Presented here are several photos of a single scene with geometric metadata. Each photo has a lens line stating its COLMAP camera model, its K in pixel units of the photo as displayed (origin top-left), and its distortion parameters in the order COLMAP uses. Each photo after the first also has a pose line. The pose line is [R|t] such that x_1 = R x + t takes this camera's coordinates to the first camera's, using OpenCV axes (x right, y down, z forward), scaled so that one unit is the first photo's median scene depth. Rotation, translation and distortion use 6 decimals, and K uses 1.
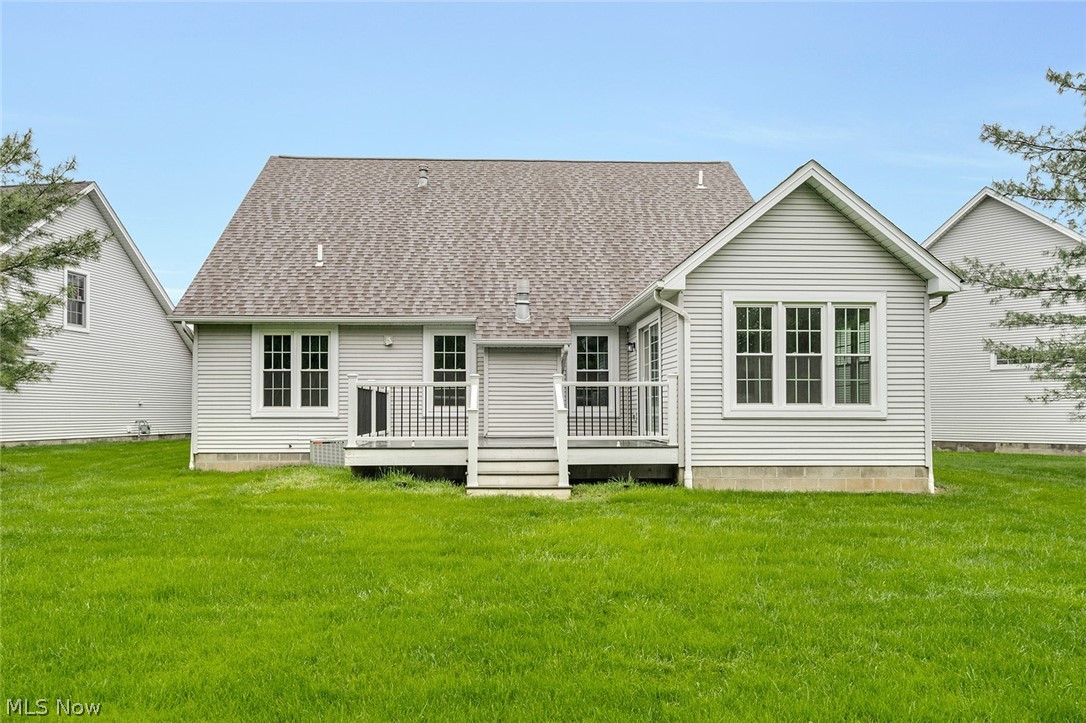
lens RADIAL K [[763.0, 0, 533.0], [0, 763.0, 392.4], [0, 0, 1]] dist [0.005559, -0.002718]
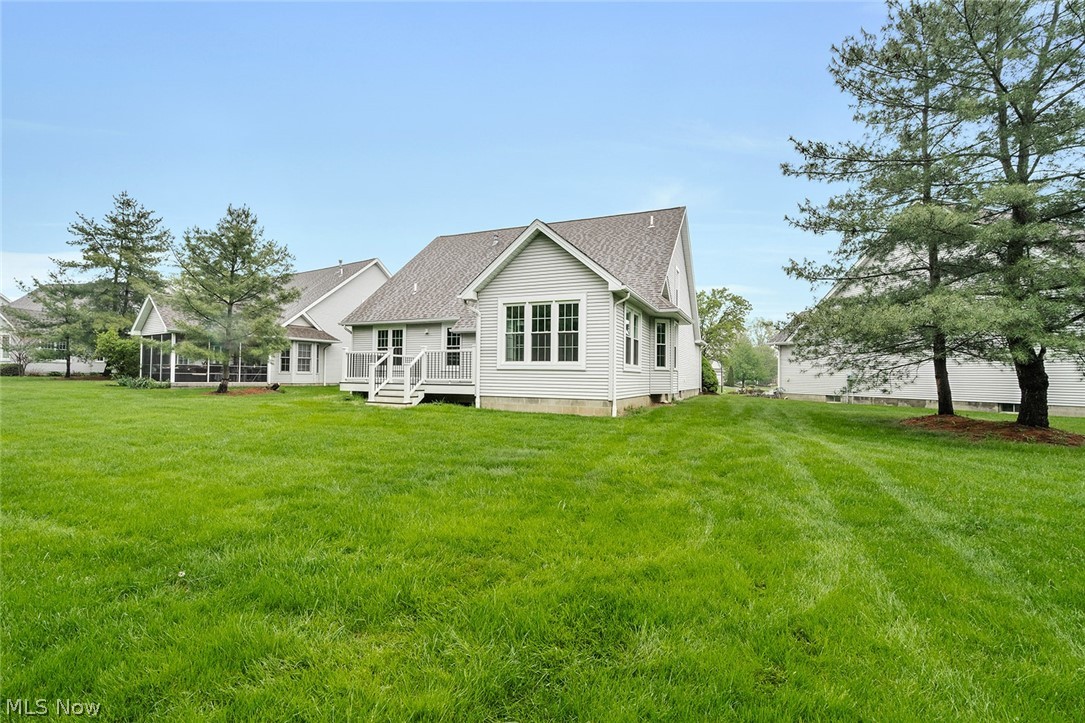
lens RADIAL K [[495.9, 0, 547.5], [0, 495.9, 359.4], [0, 0, 1]] dist [-0.003174, 0.000162]
pose [[0.898683, -0.003401, -0.438585, 0.638722], [-0.002218, 0.999922, -0.012298, 0.018009], [0.438592, 0.012025, 0.898606, 0.009172]]
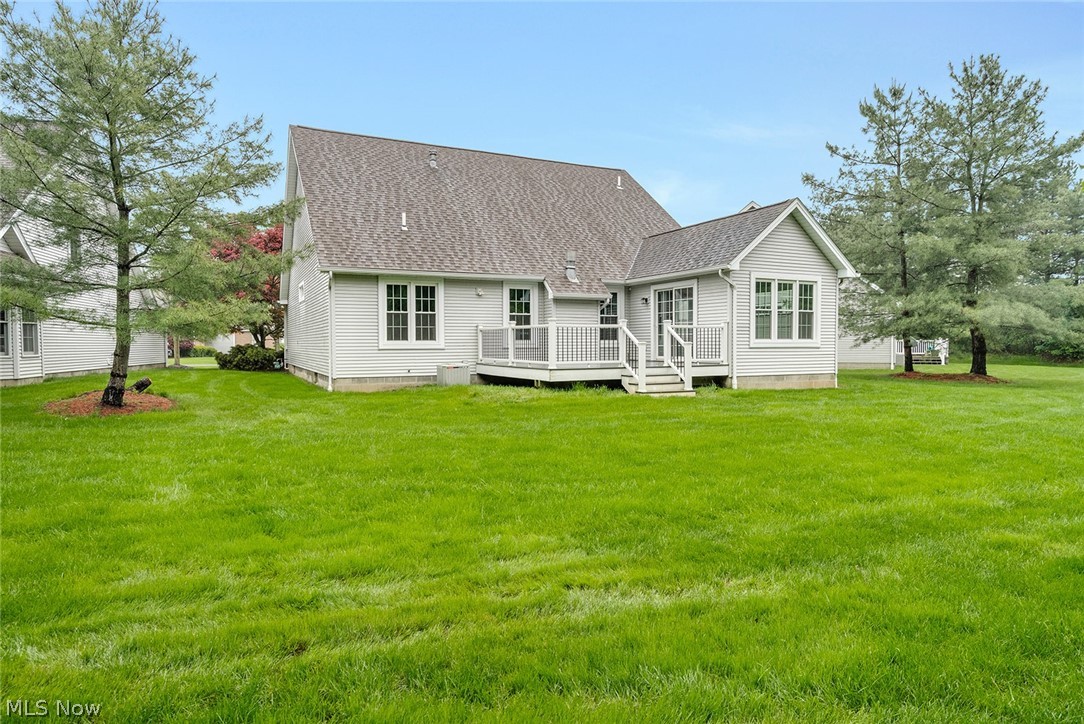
lens RADIAL K [[636.2, 0, 537.6], [0, 636.2, 365.4], [0, 0, 1]] dist [-0.002446, 0.000358]
pose [[0.918277, -0.015139, 0.395648, -0.544751], [-0.007217, 0.998463, 0.054956, -0.000240], [-0.395872, -0.053320, 0.916756, -0.074951]]
